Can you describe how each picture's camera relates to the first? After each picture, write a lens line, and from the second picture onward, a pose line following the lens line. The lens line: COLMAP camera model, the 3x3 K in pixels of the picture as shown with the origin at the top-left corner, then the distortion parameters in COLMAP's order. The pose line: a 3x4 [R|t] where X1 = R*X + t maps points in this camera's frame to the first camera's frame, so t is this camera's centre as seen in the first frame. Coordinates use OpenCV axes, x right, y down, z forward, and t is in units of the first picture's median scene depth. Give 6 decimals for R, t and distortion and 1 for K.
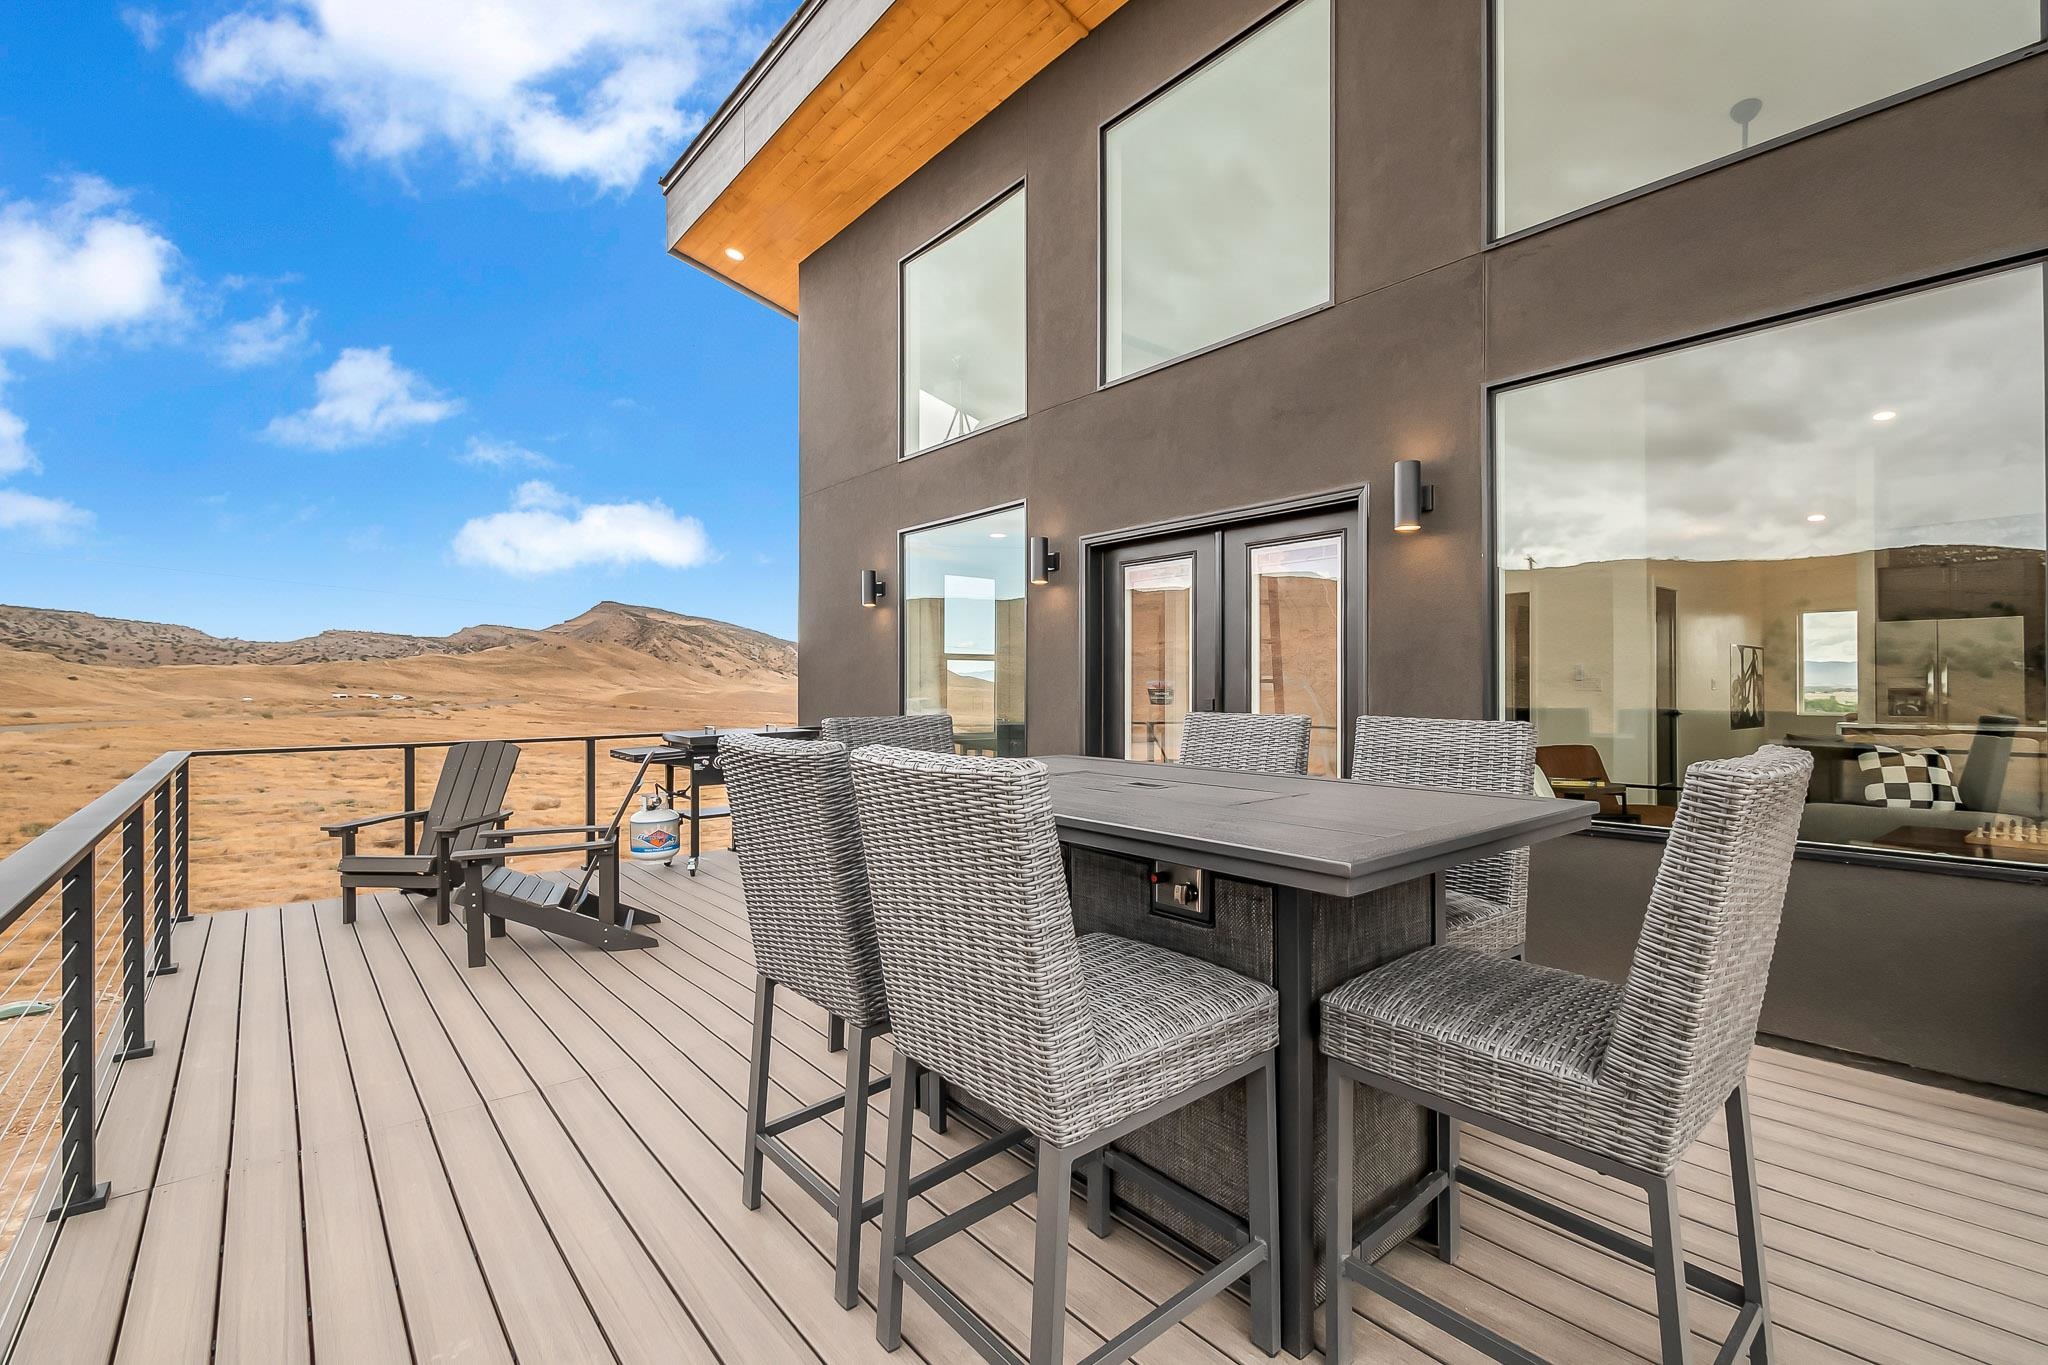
lens RADIAL K [[874.2, 0, 1025.7], [0, 874.2, 694.0], [0, 0, 1]] dist [-0.002530, 0.000036]
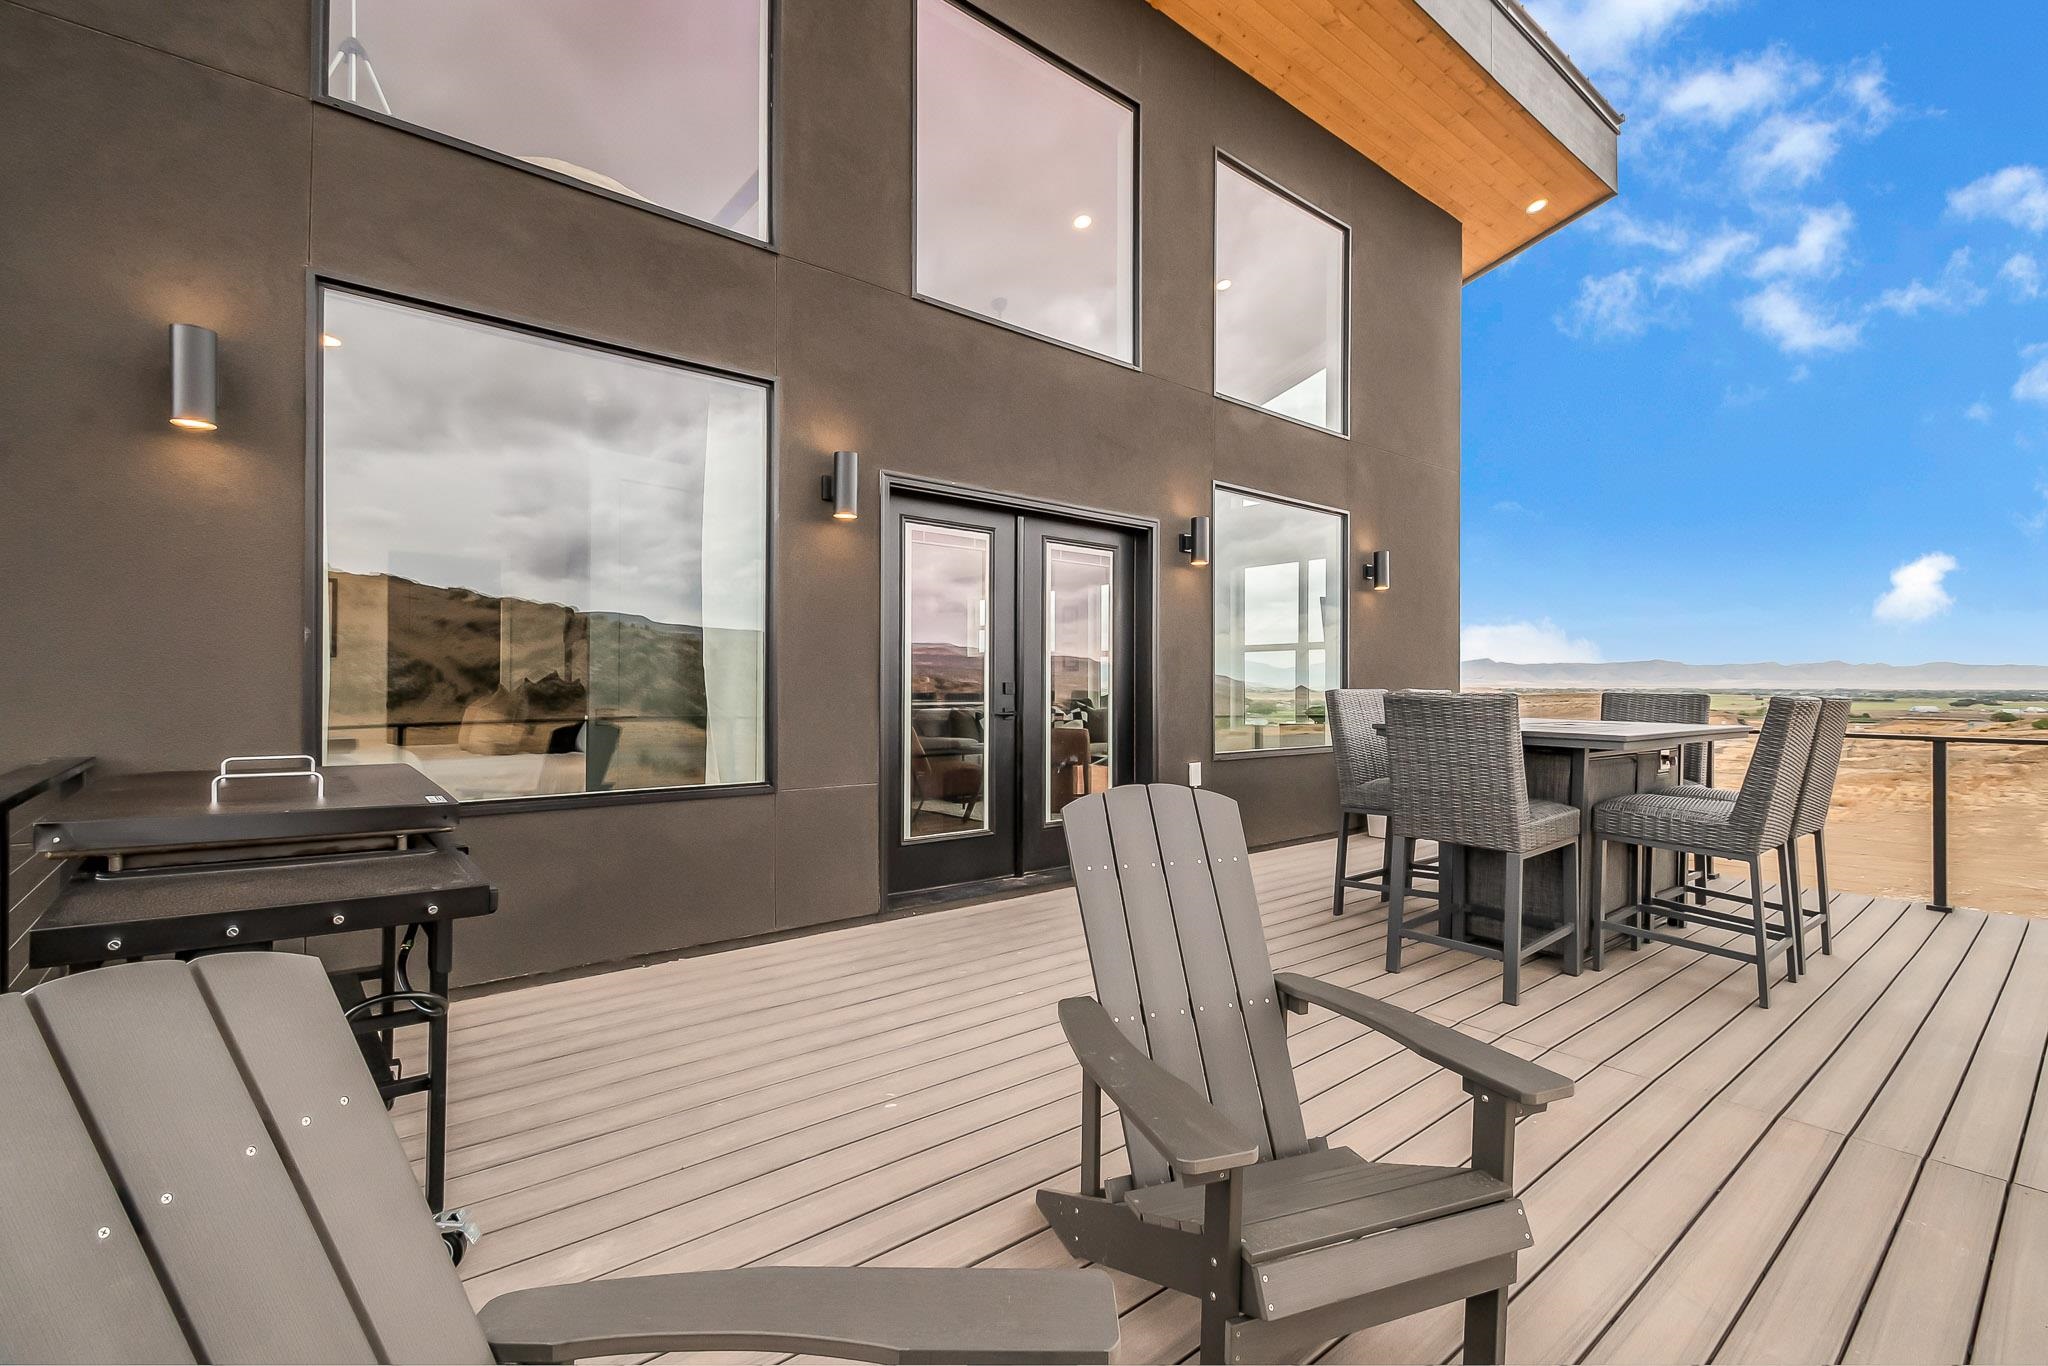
lens RADIAL K [[933.9, 0, 1023.3], [0, 933.9, 673.7], [0, 0, 1]] dist [-0.000519, -0.000828]
pose [[-0.000763, -0.000685, 0.999999, -0.197303], [-0.011619, 0.999932, 0.000676, -0.001208], [-0.999932, -0.011619, -0.000771, 0.230407]]
